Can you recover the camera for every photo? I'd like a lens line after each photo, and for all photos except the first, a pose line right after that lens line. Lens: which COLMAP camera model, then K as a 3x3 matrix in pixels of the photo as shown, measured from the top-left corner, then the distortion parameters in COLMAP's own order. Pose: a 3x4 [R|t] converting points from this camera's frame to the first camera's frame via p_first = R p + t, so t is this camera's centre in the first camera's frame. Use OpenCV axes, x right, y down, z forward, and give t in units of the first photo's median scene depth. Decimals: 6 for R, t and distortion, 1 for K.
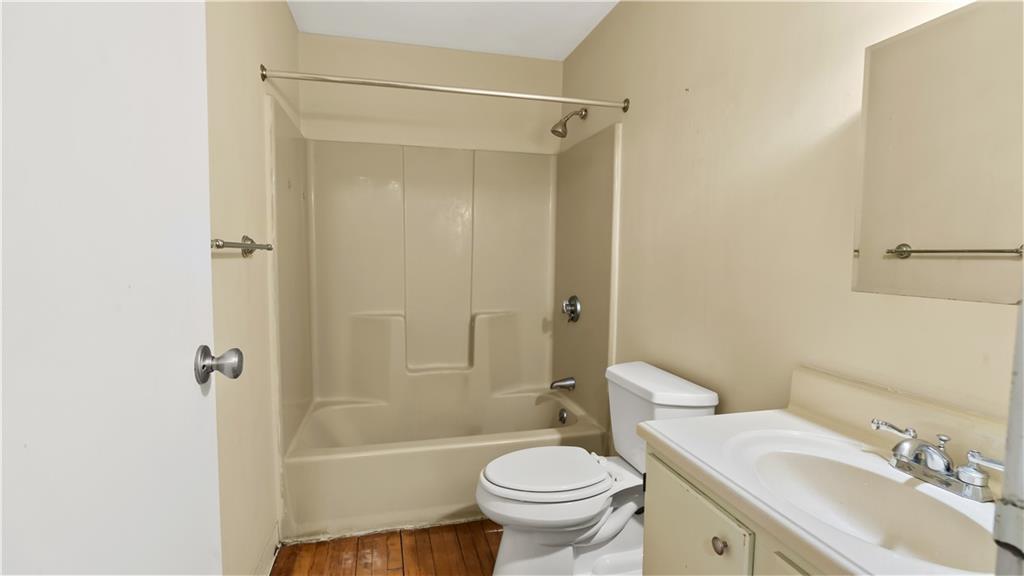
lens RADIAL K [[483.1, 0, 513.6], [0, 483.1, 290.3], [0, 0, 1]] dist [-0.007472, 0.003770]
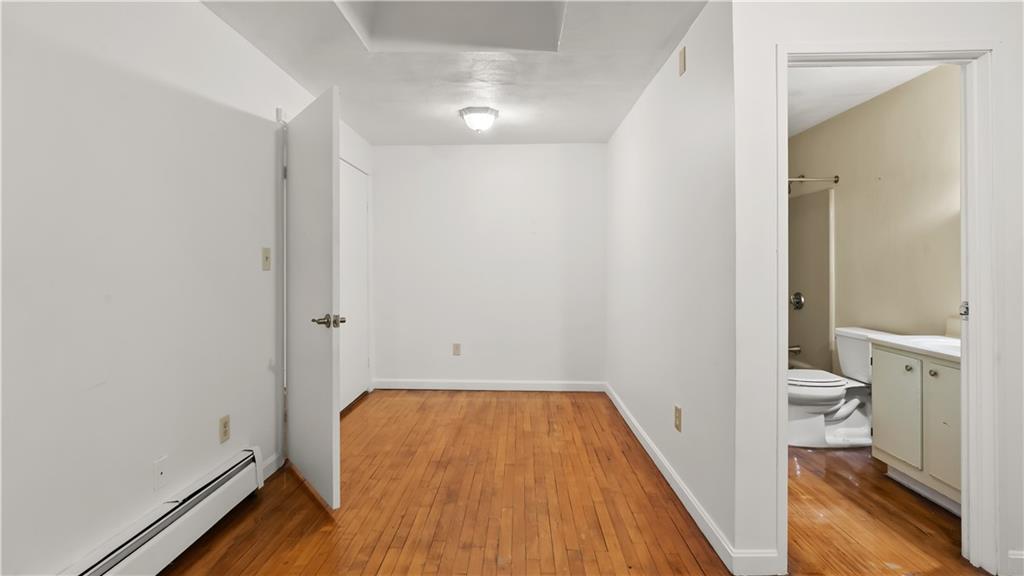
lens RADIAL K [[483.1, 0, 505.5], [0, 483.1, 266.7], [0, 0, 1]] dist [-0.007472, 0.003770]
pose [[0.954665, -0.014118, -0.297346, -0.387689], [-0.008087, 0.997276, -0.073317, 0.060661], [0.297571, 0.072398, 0.951951, -0.962079]]
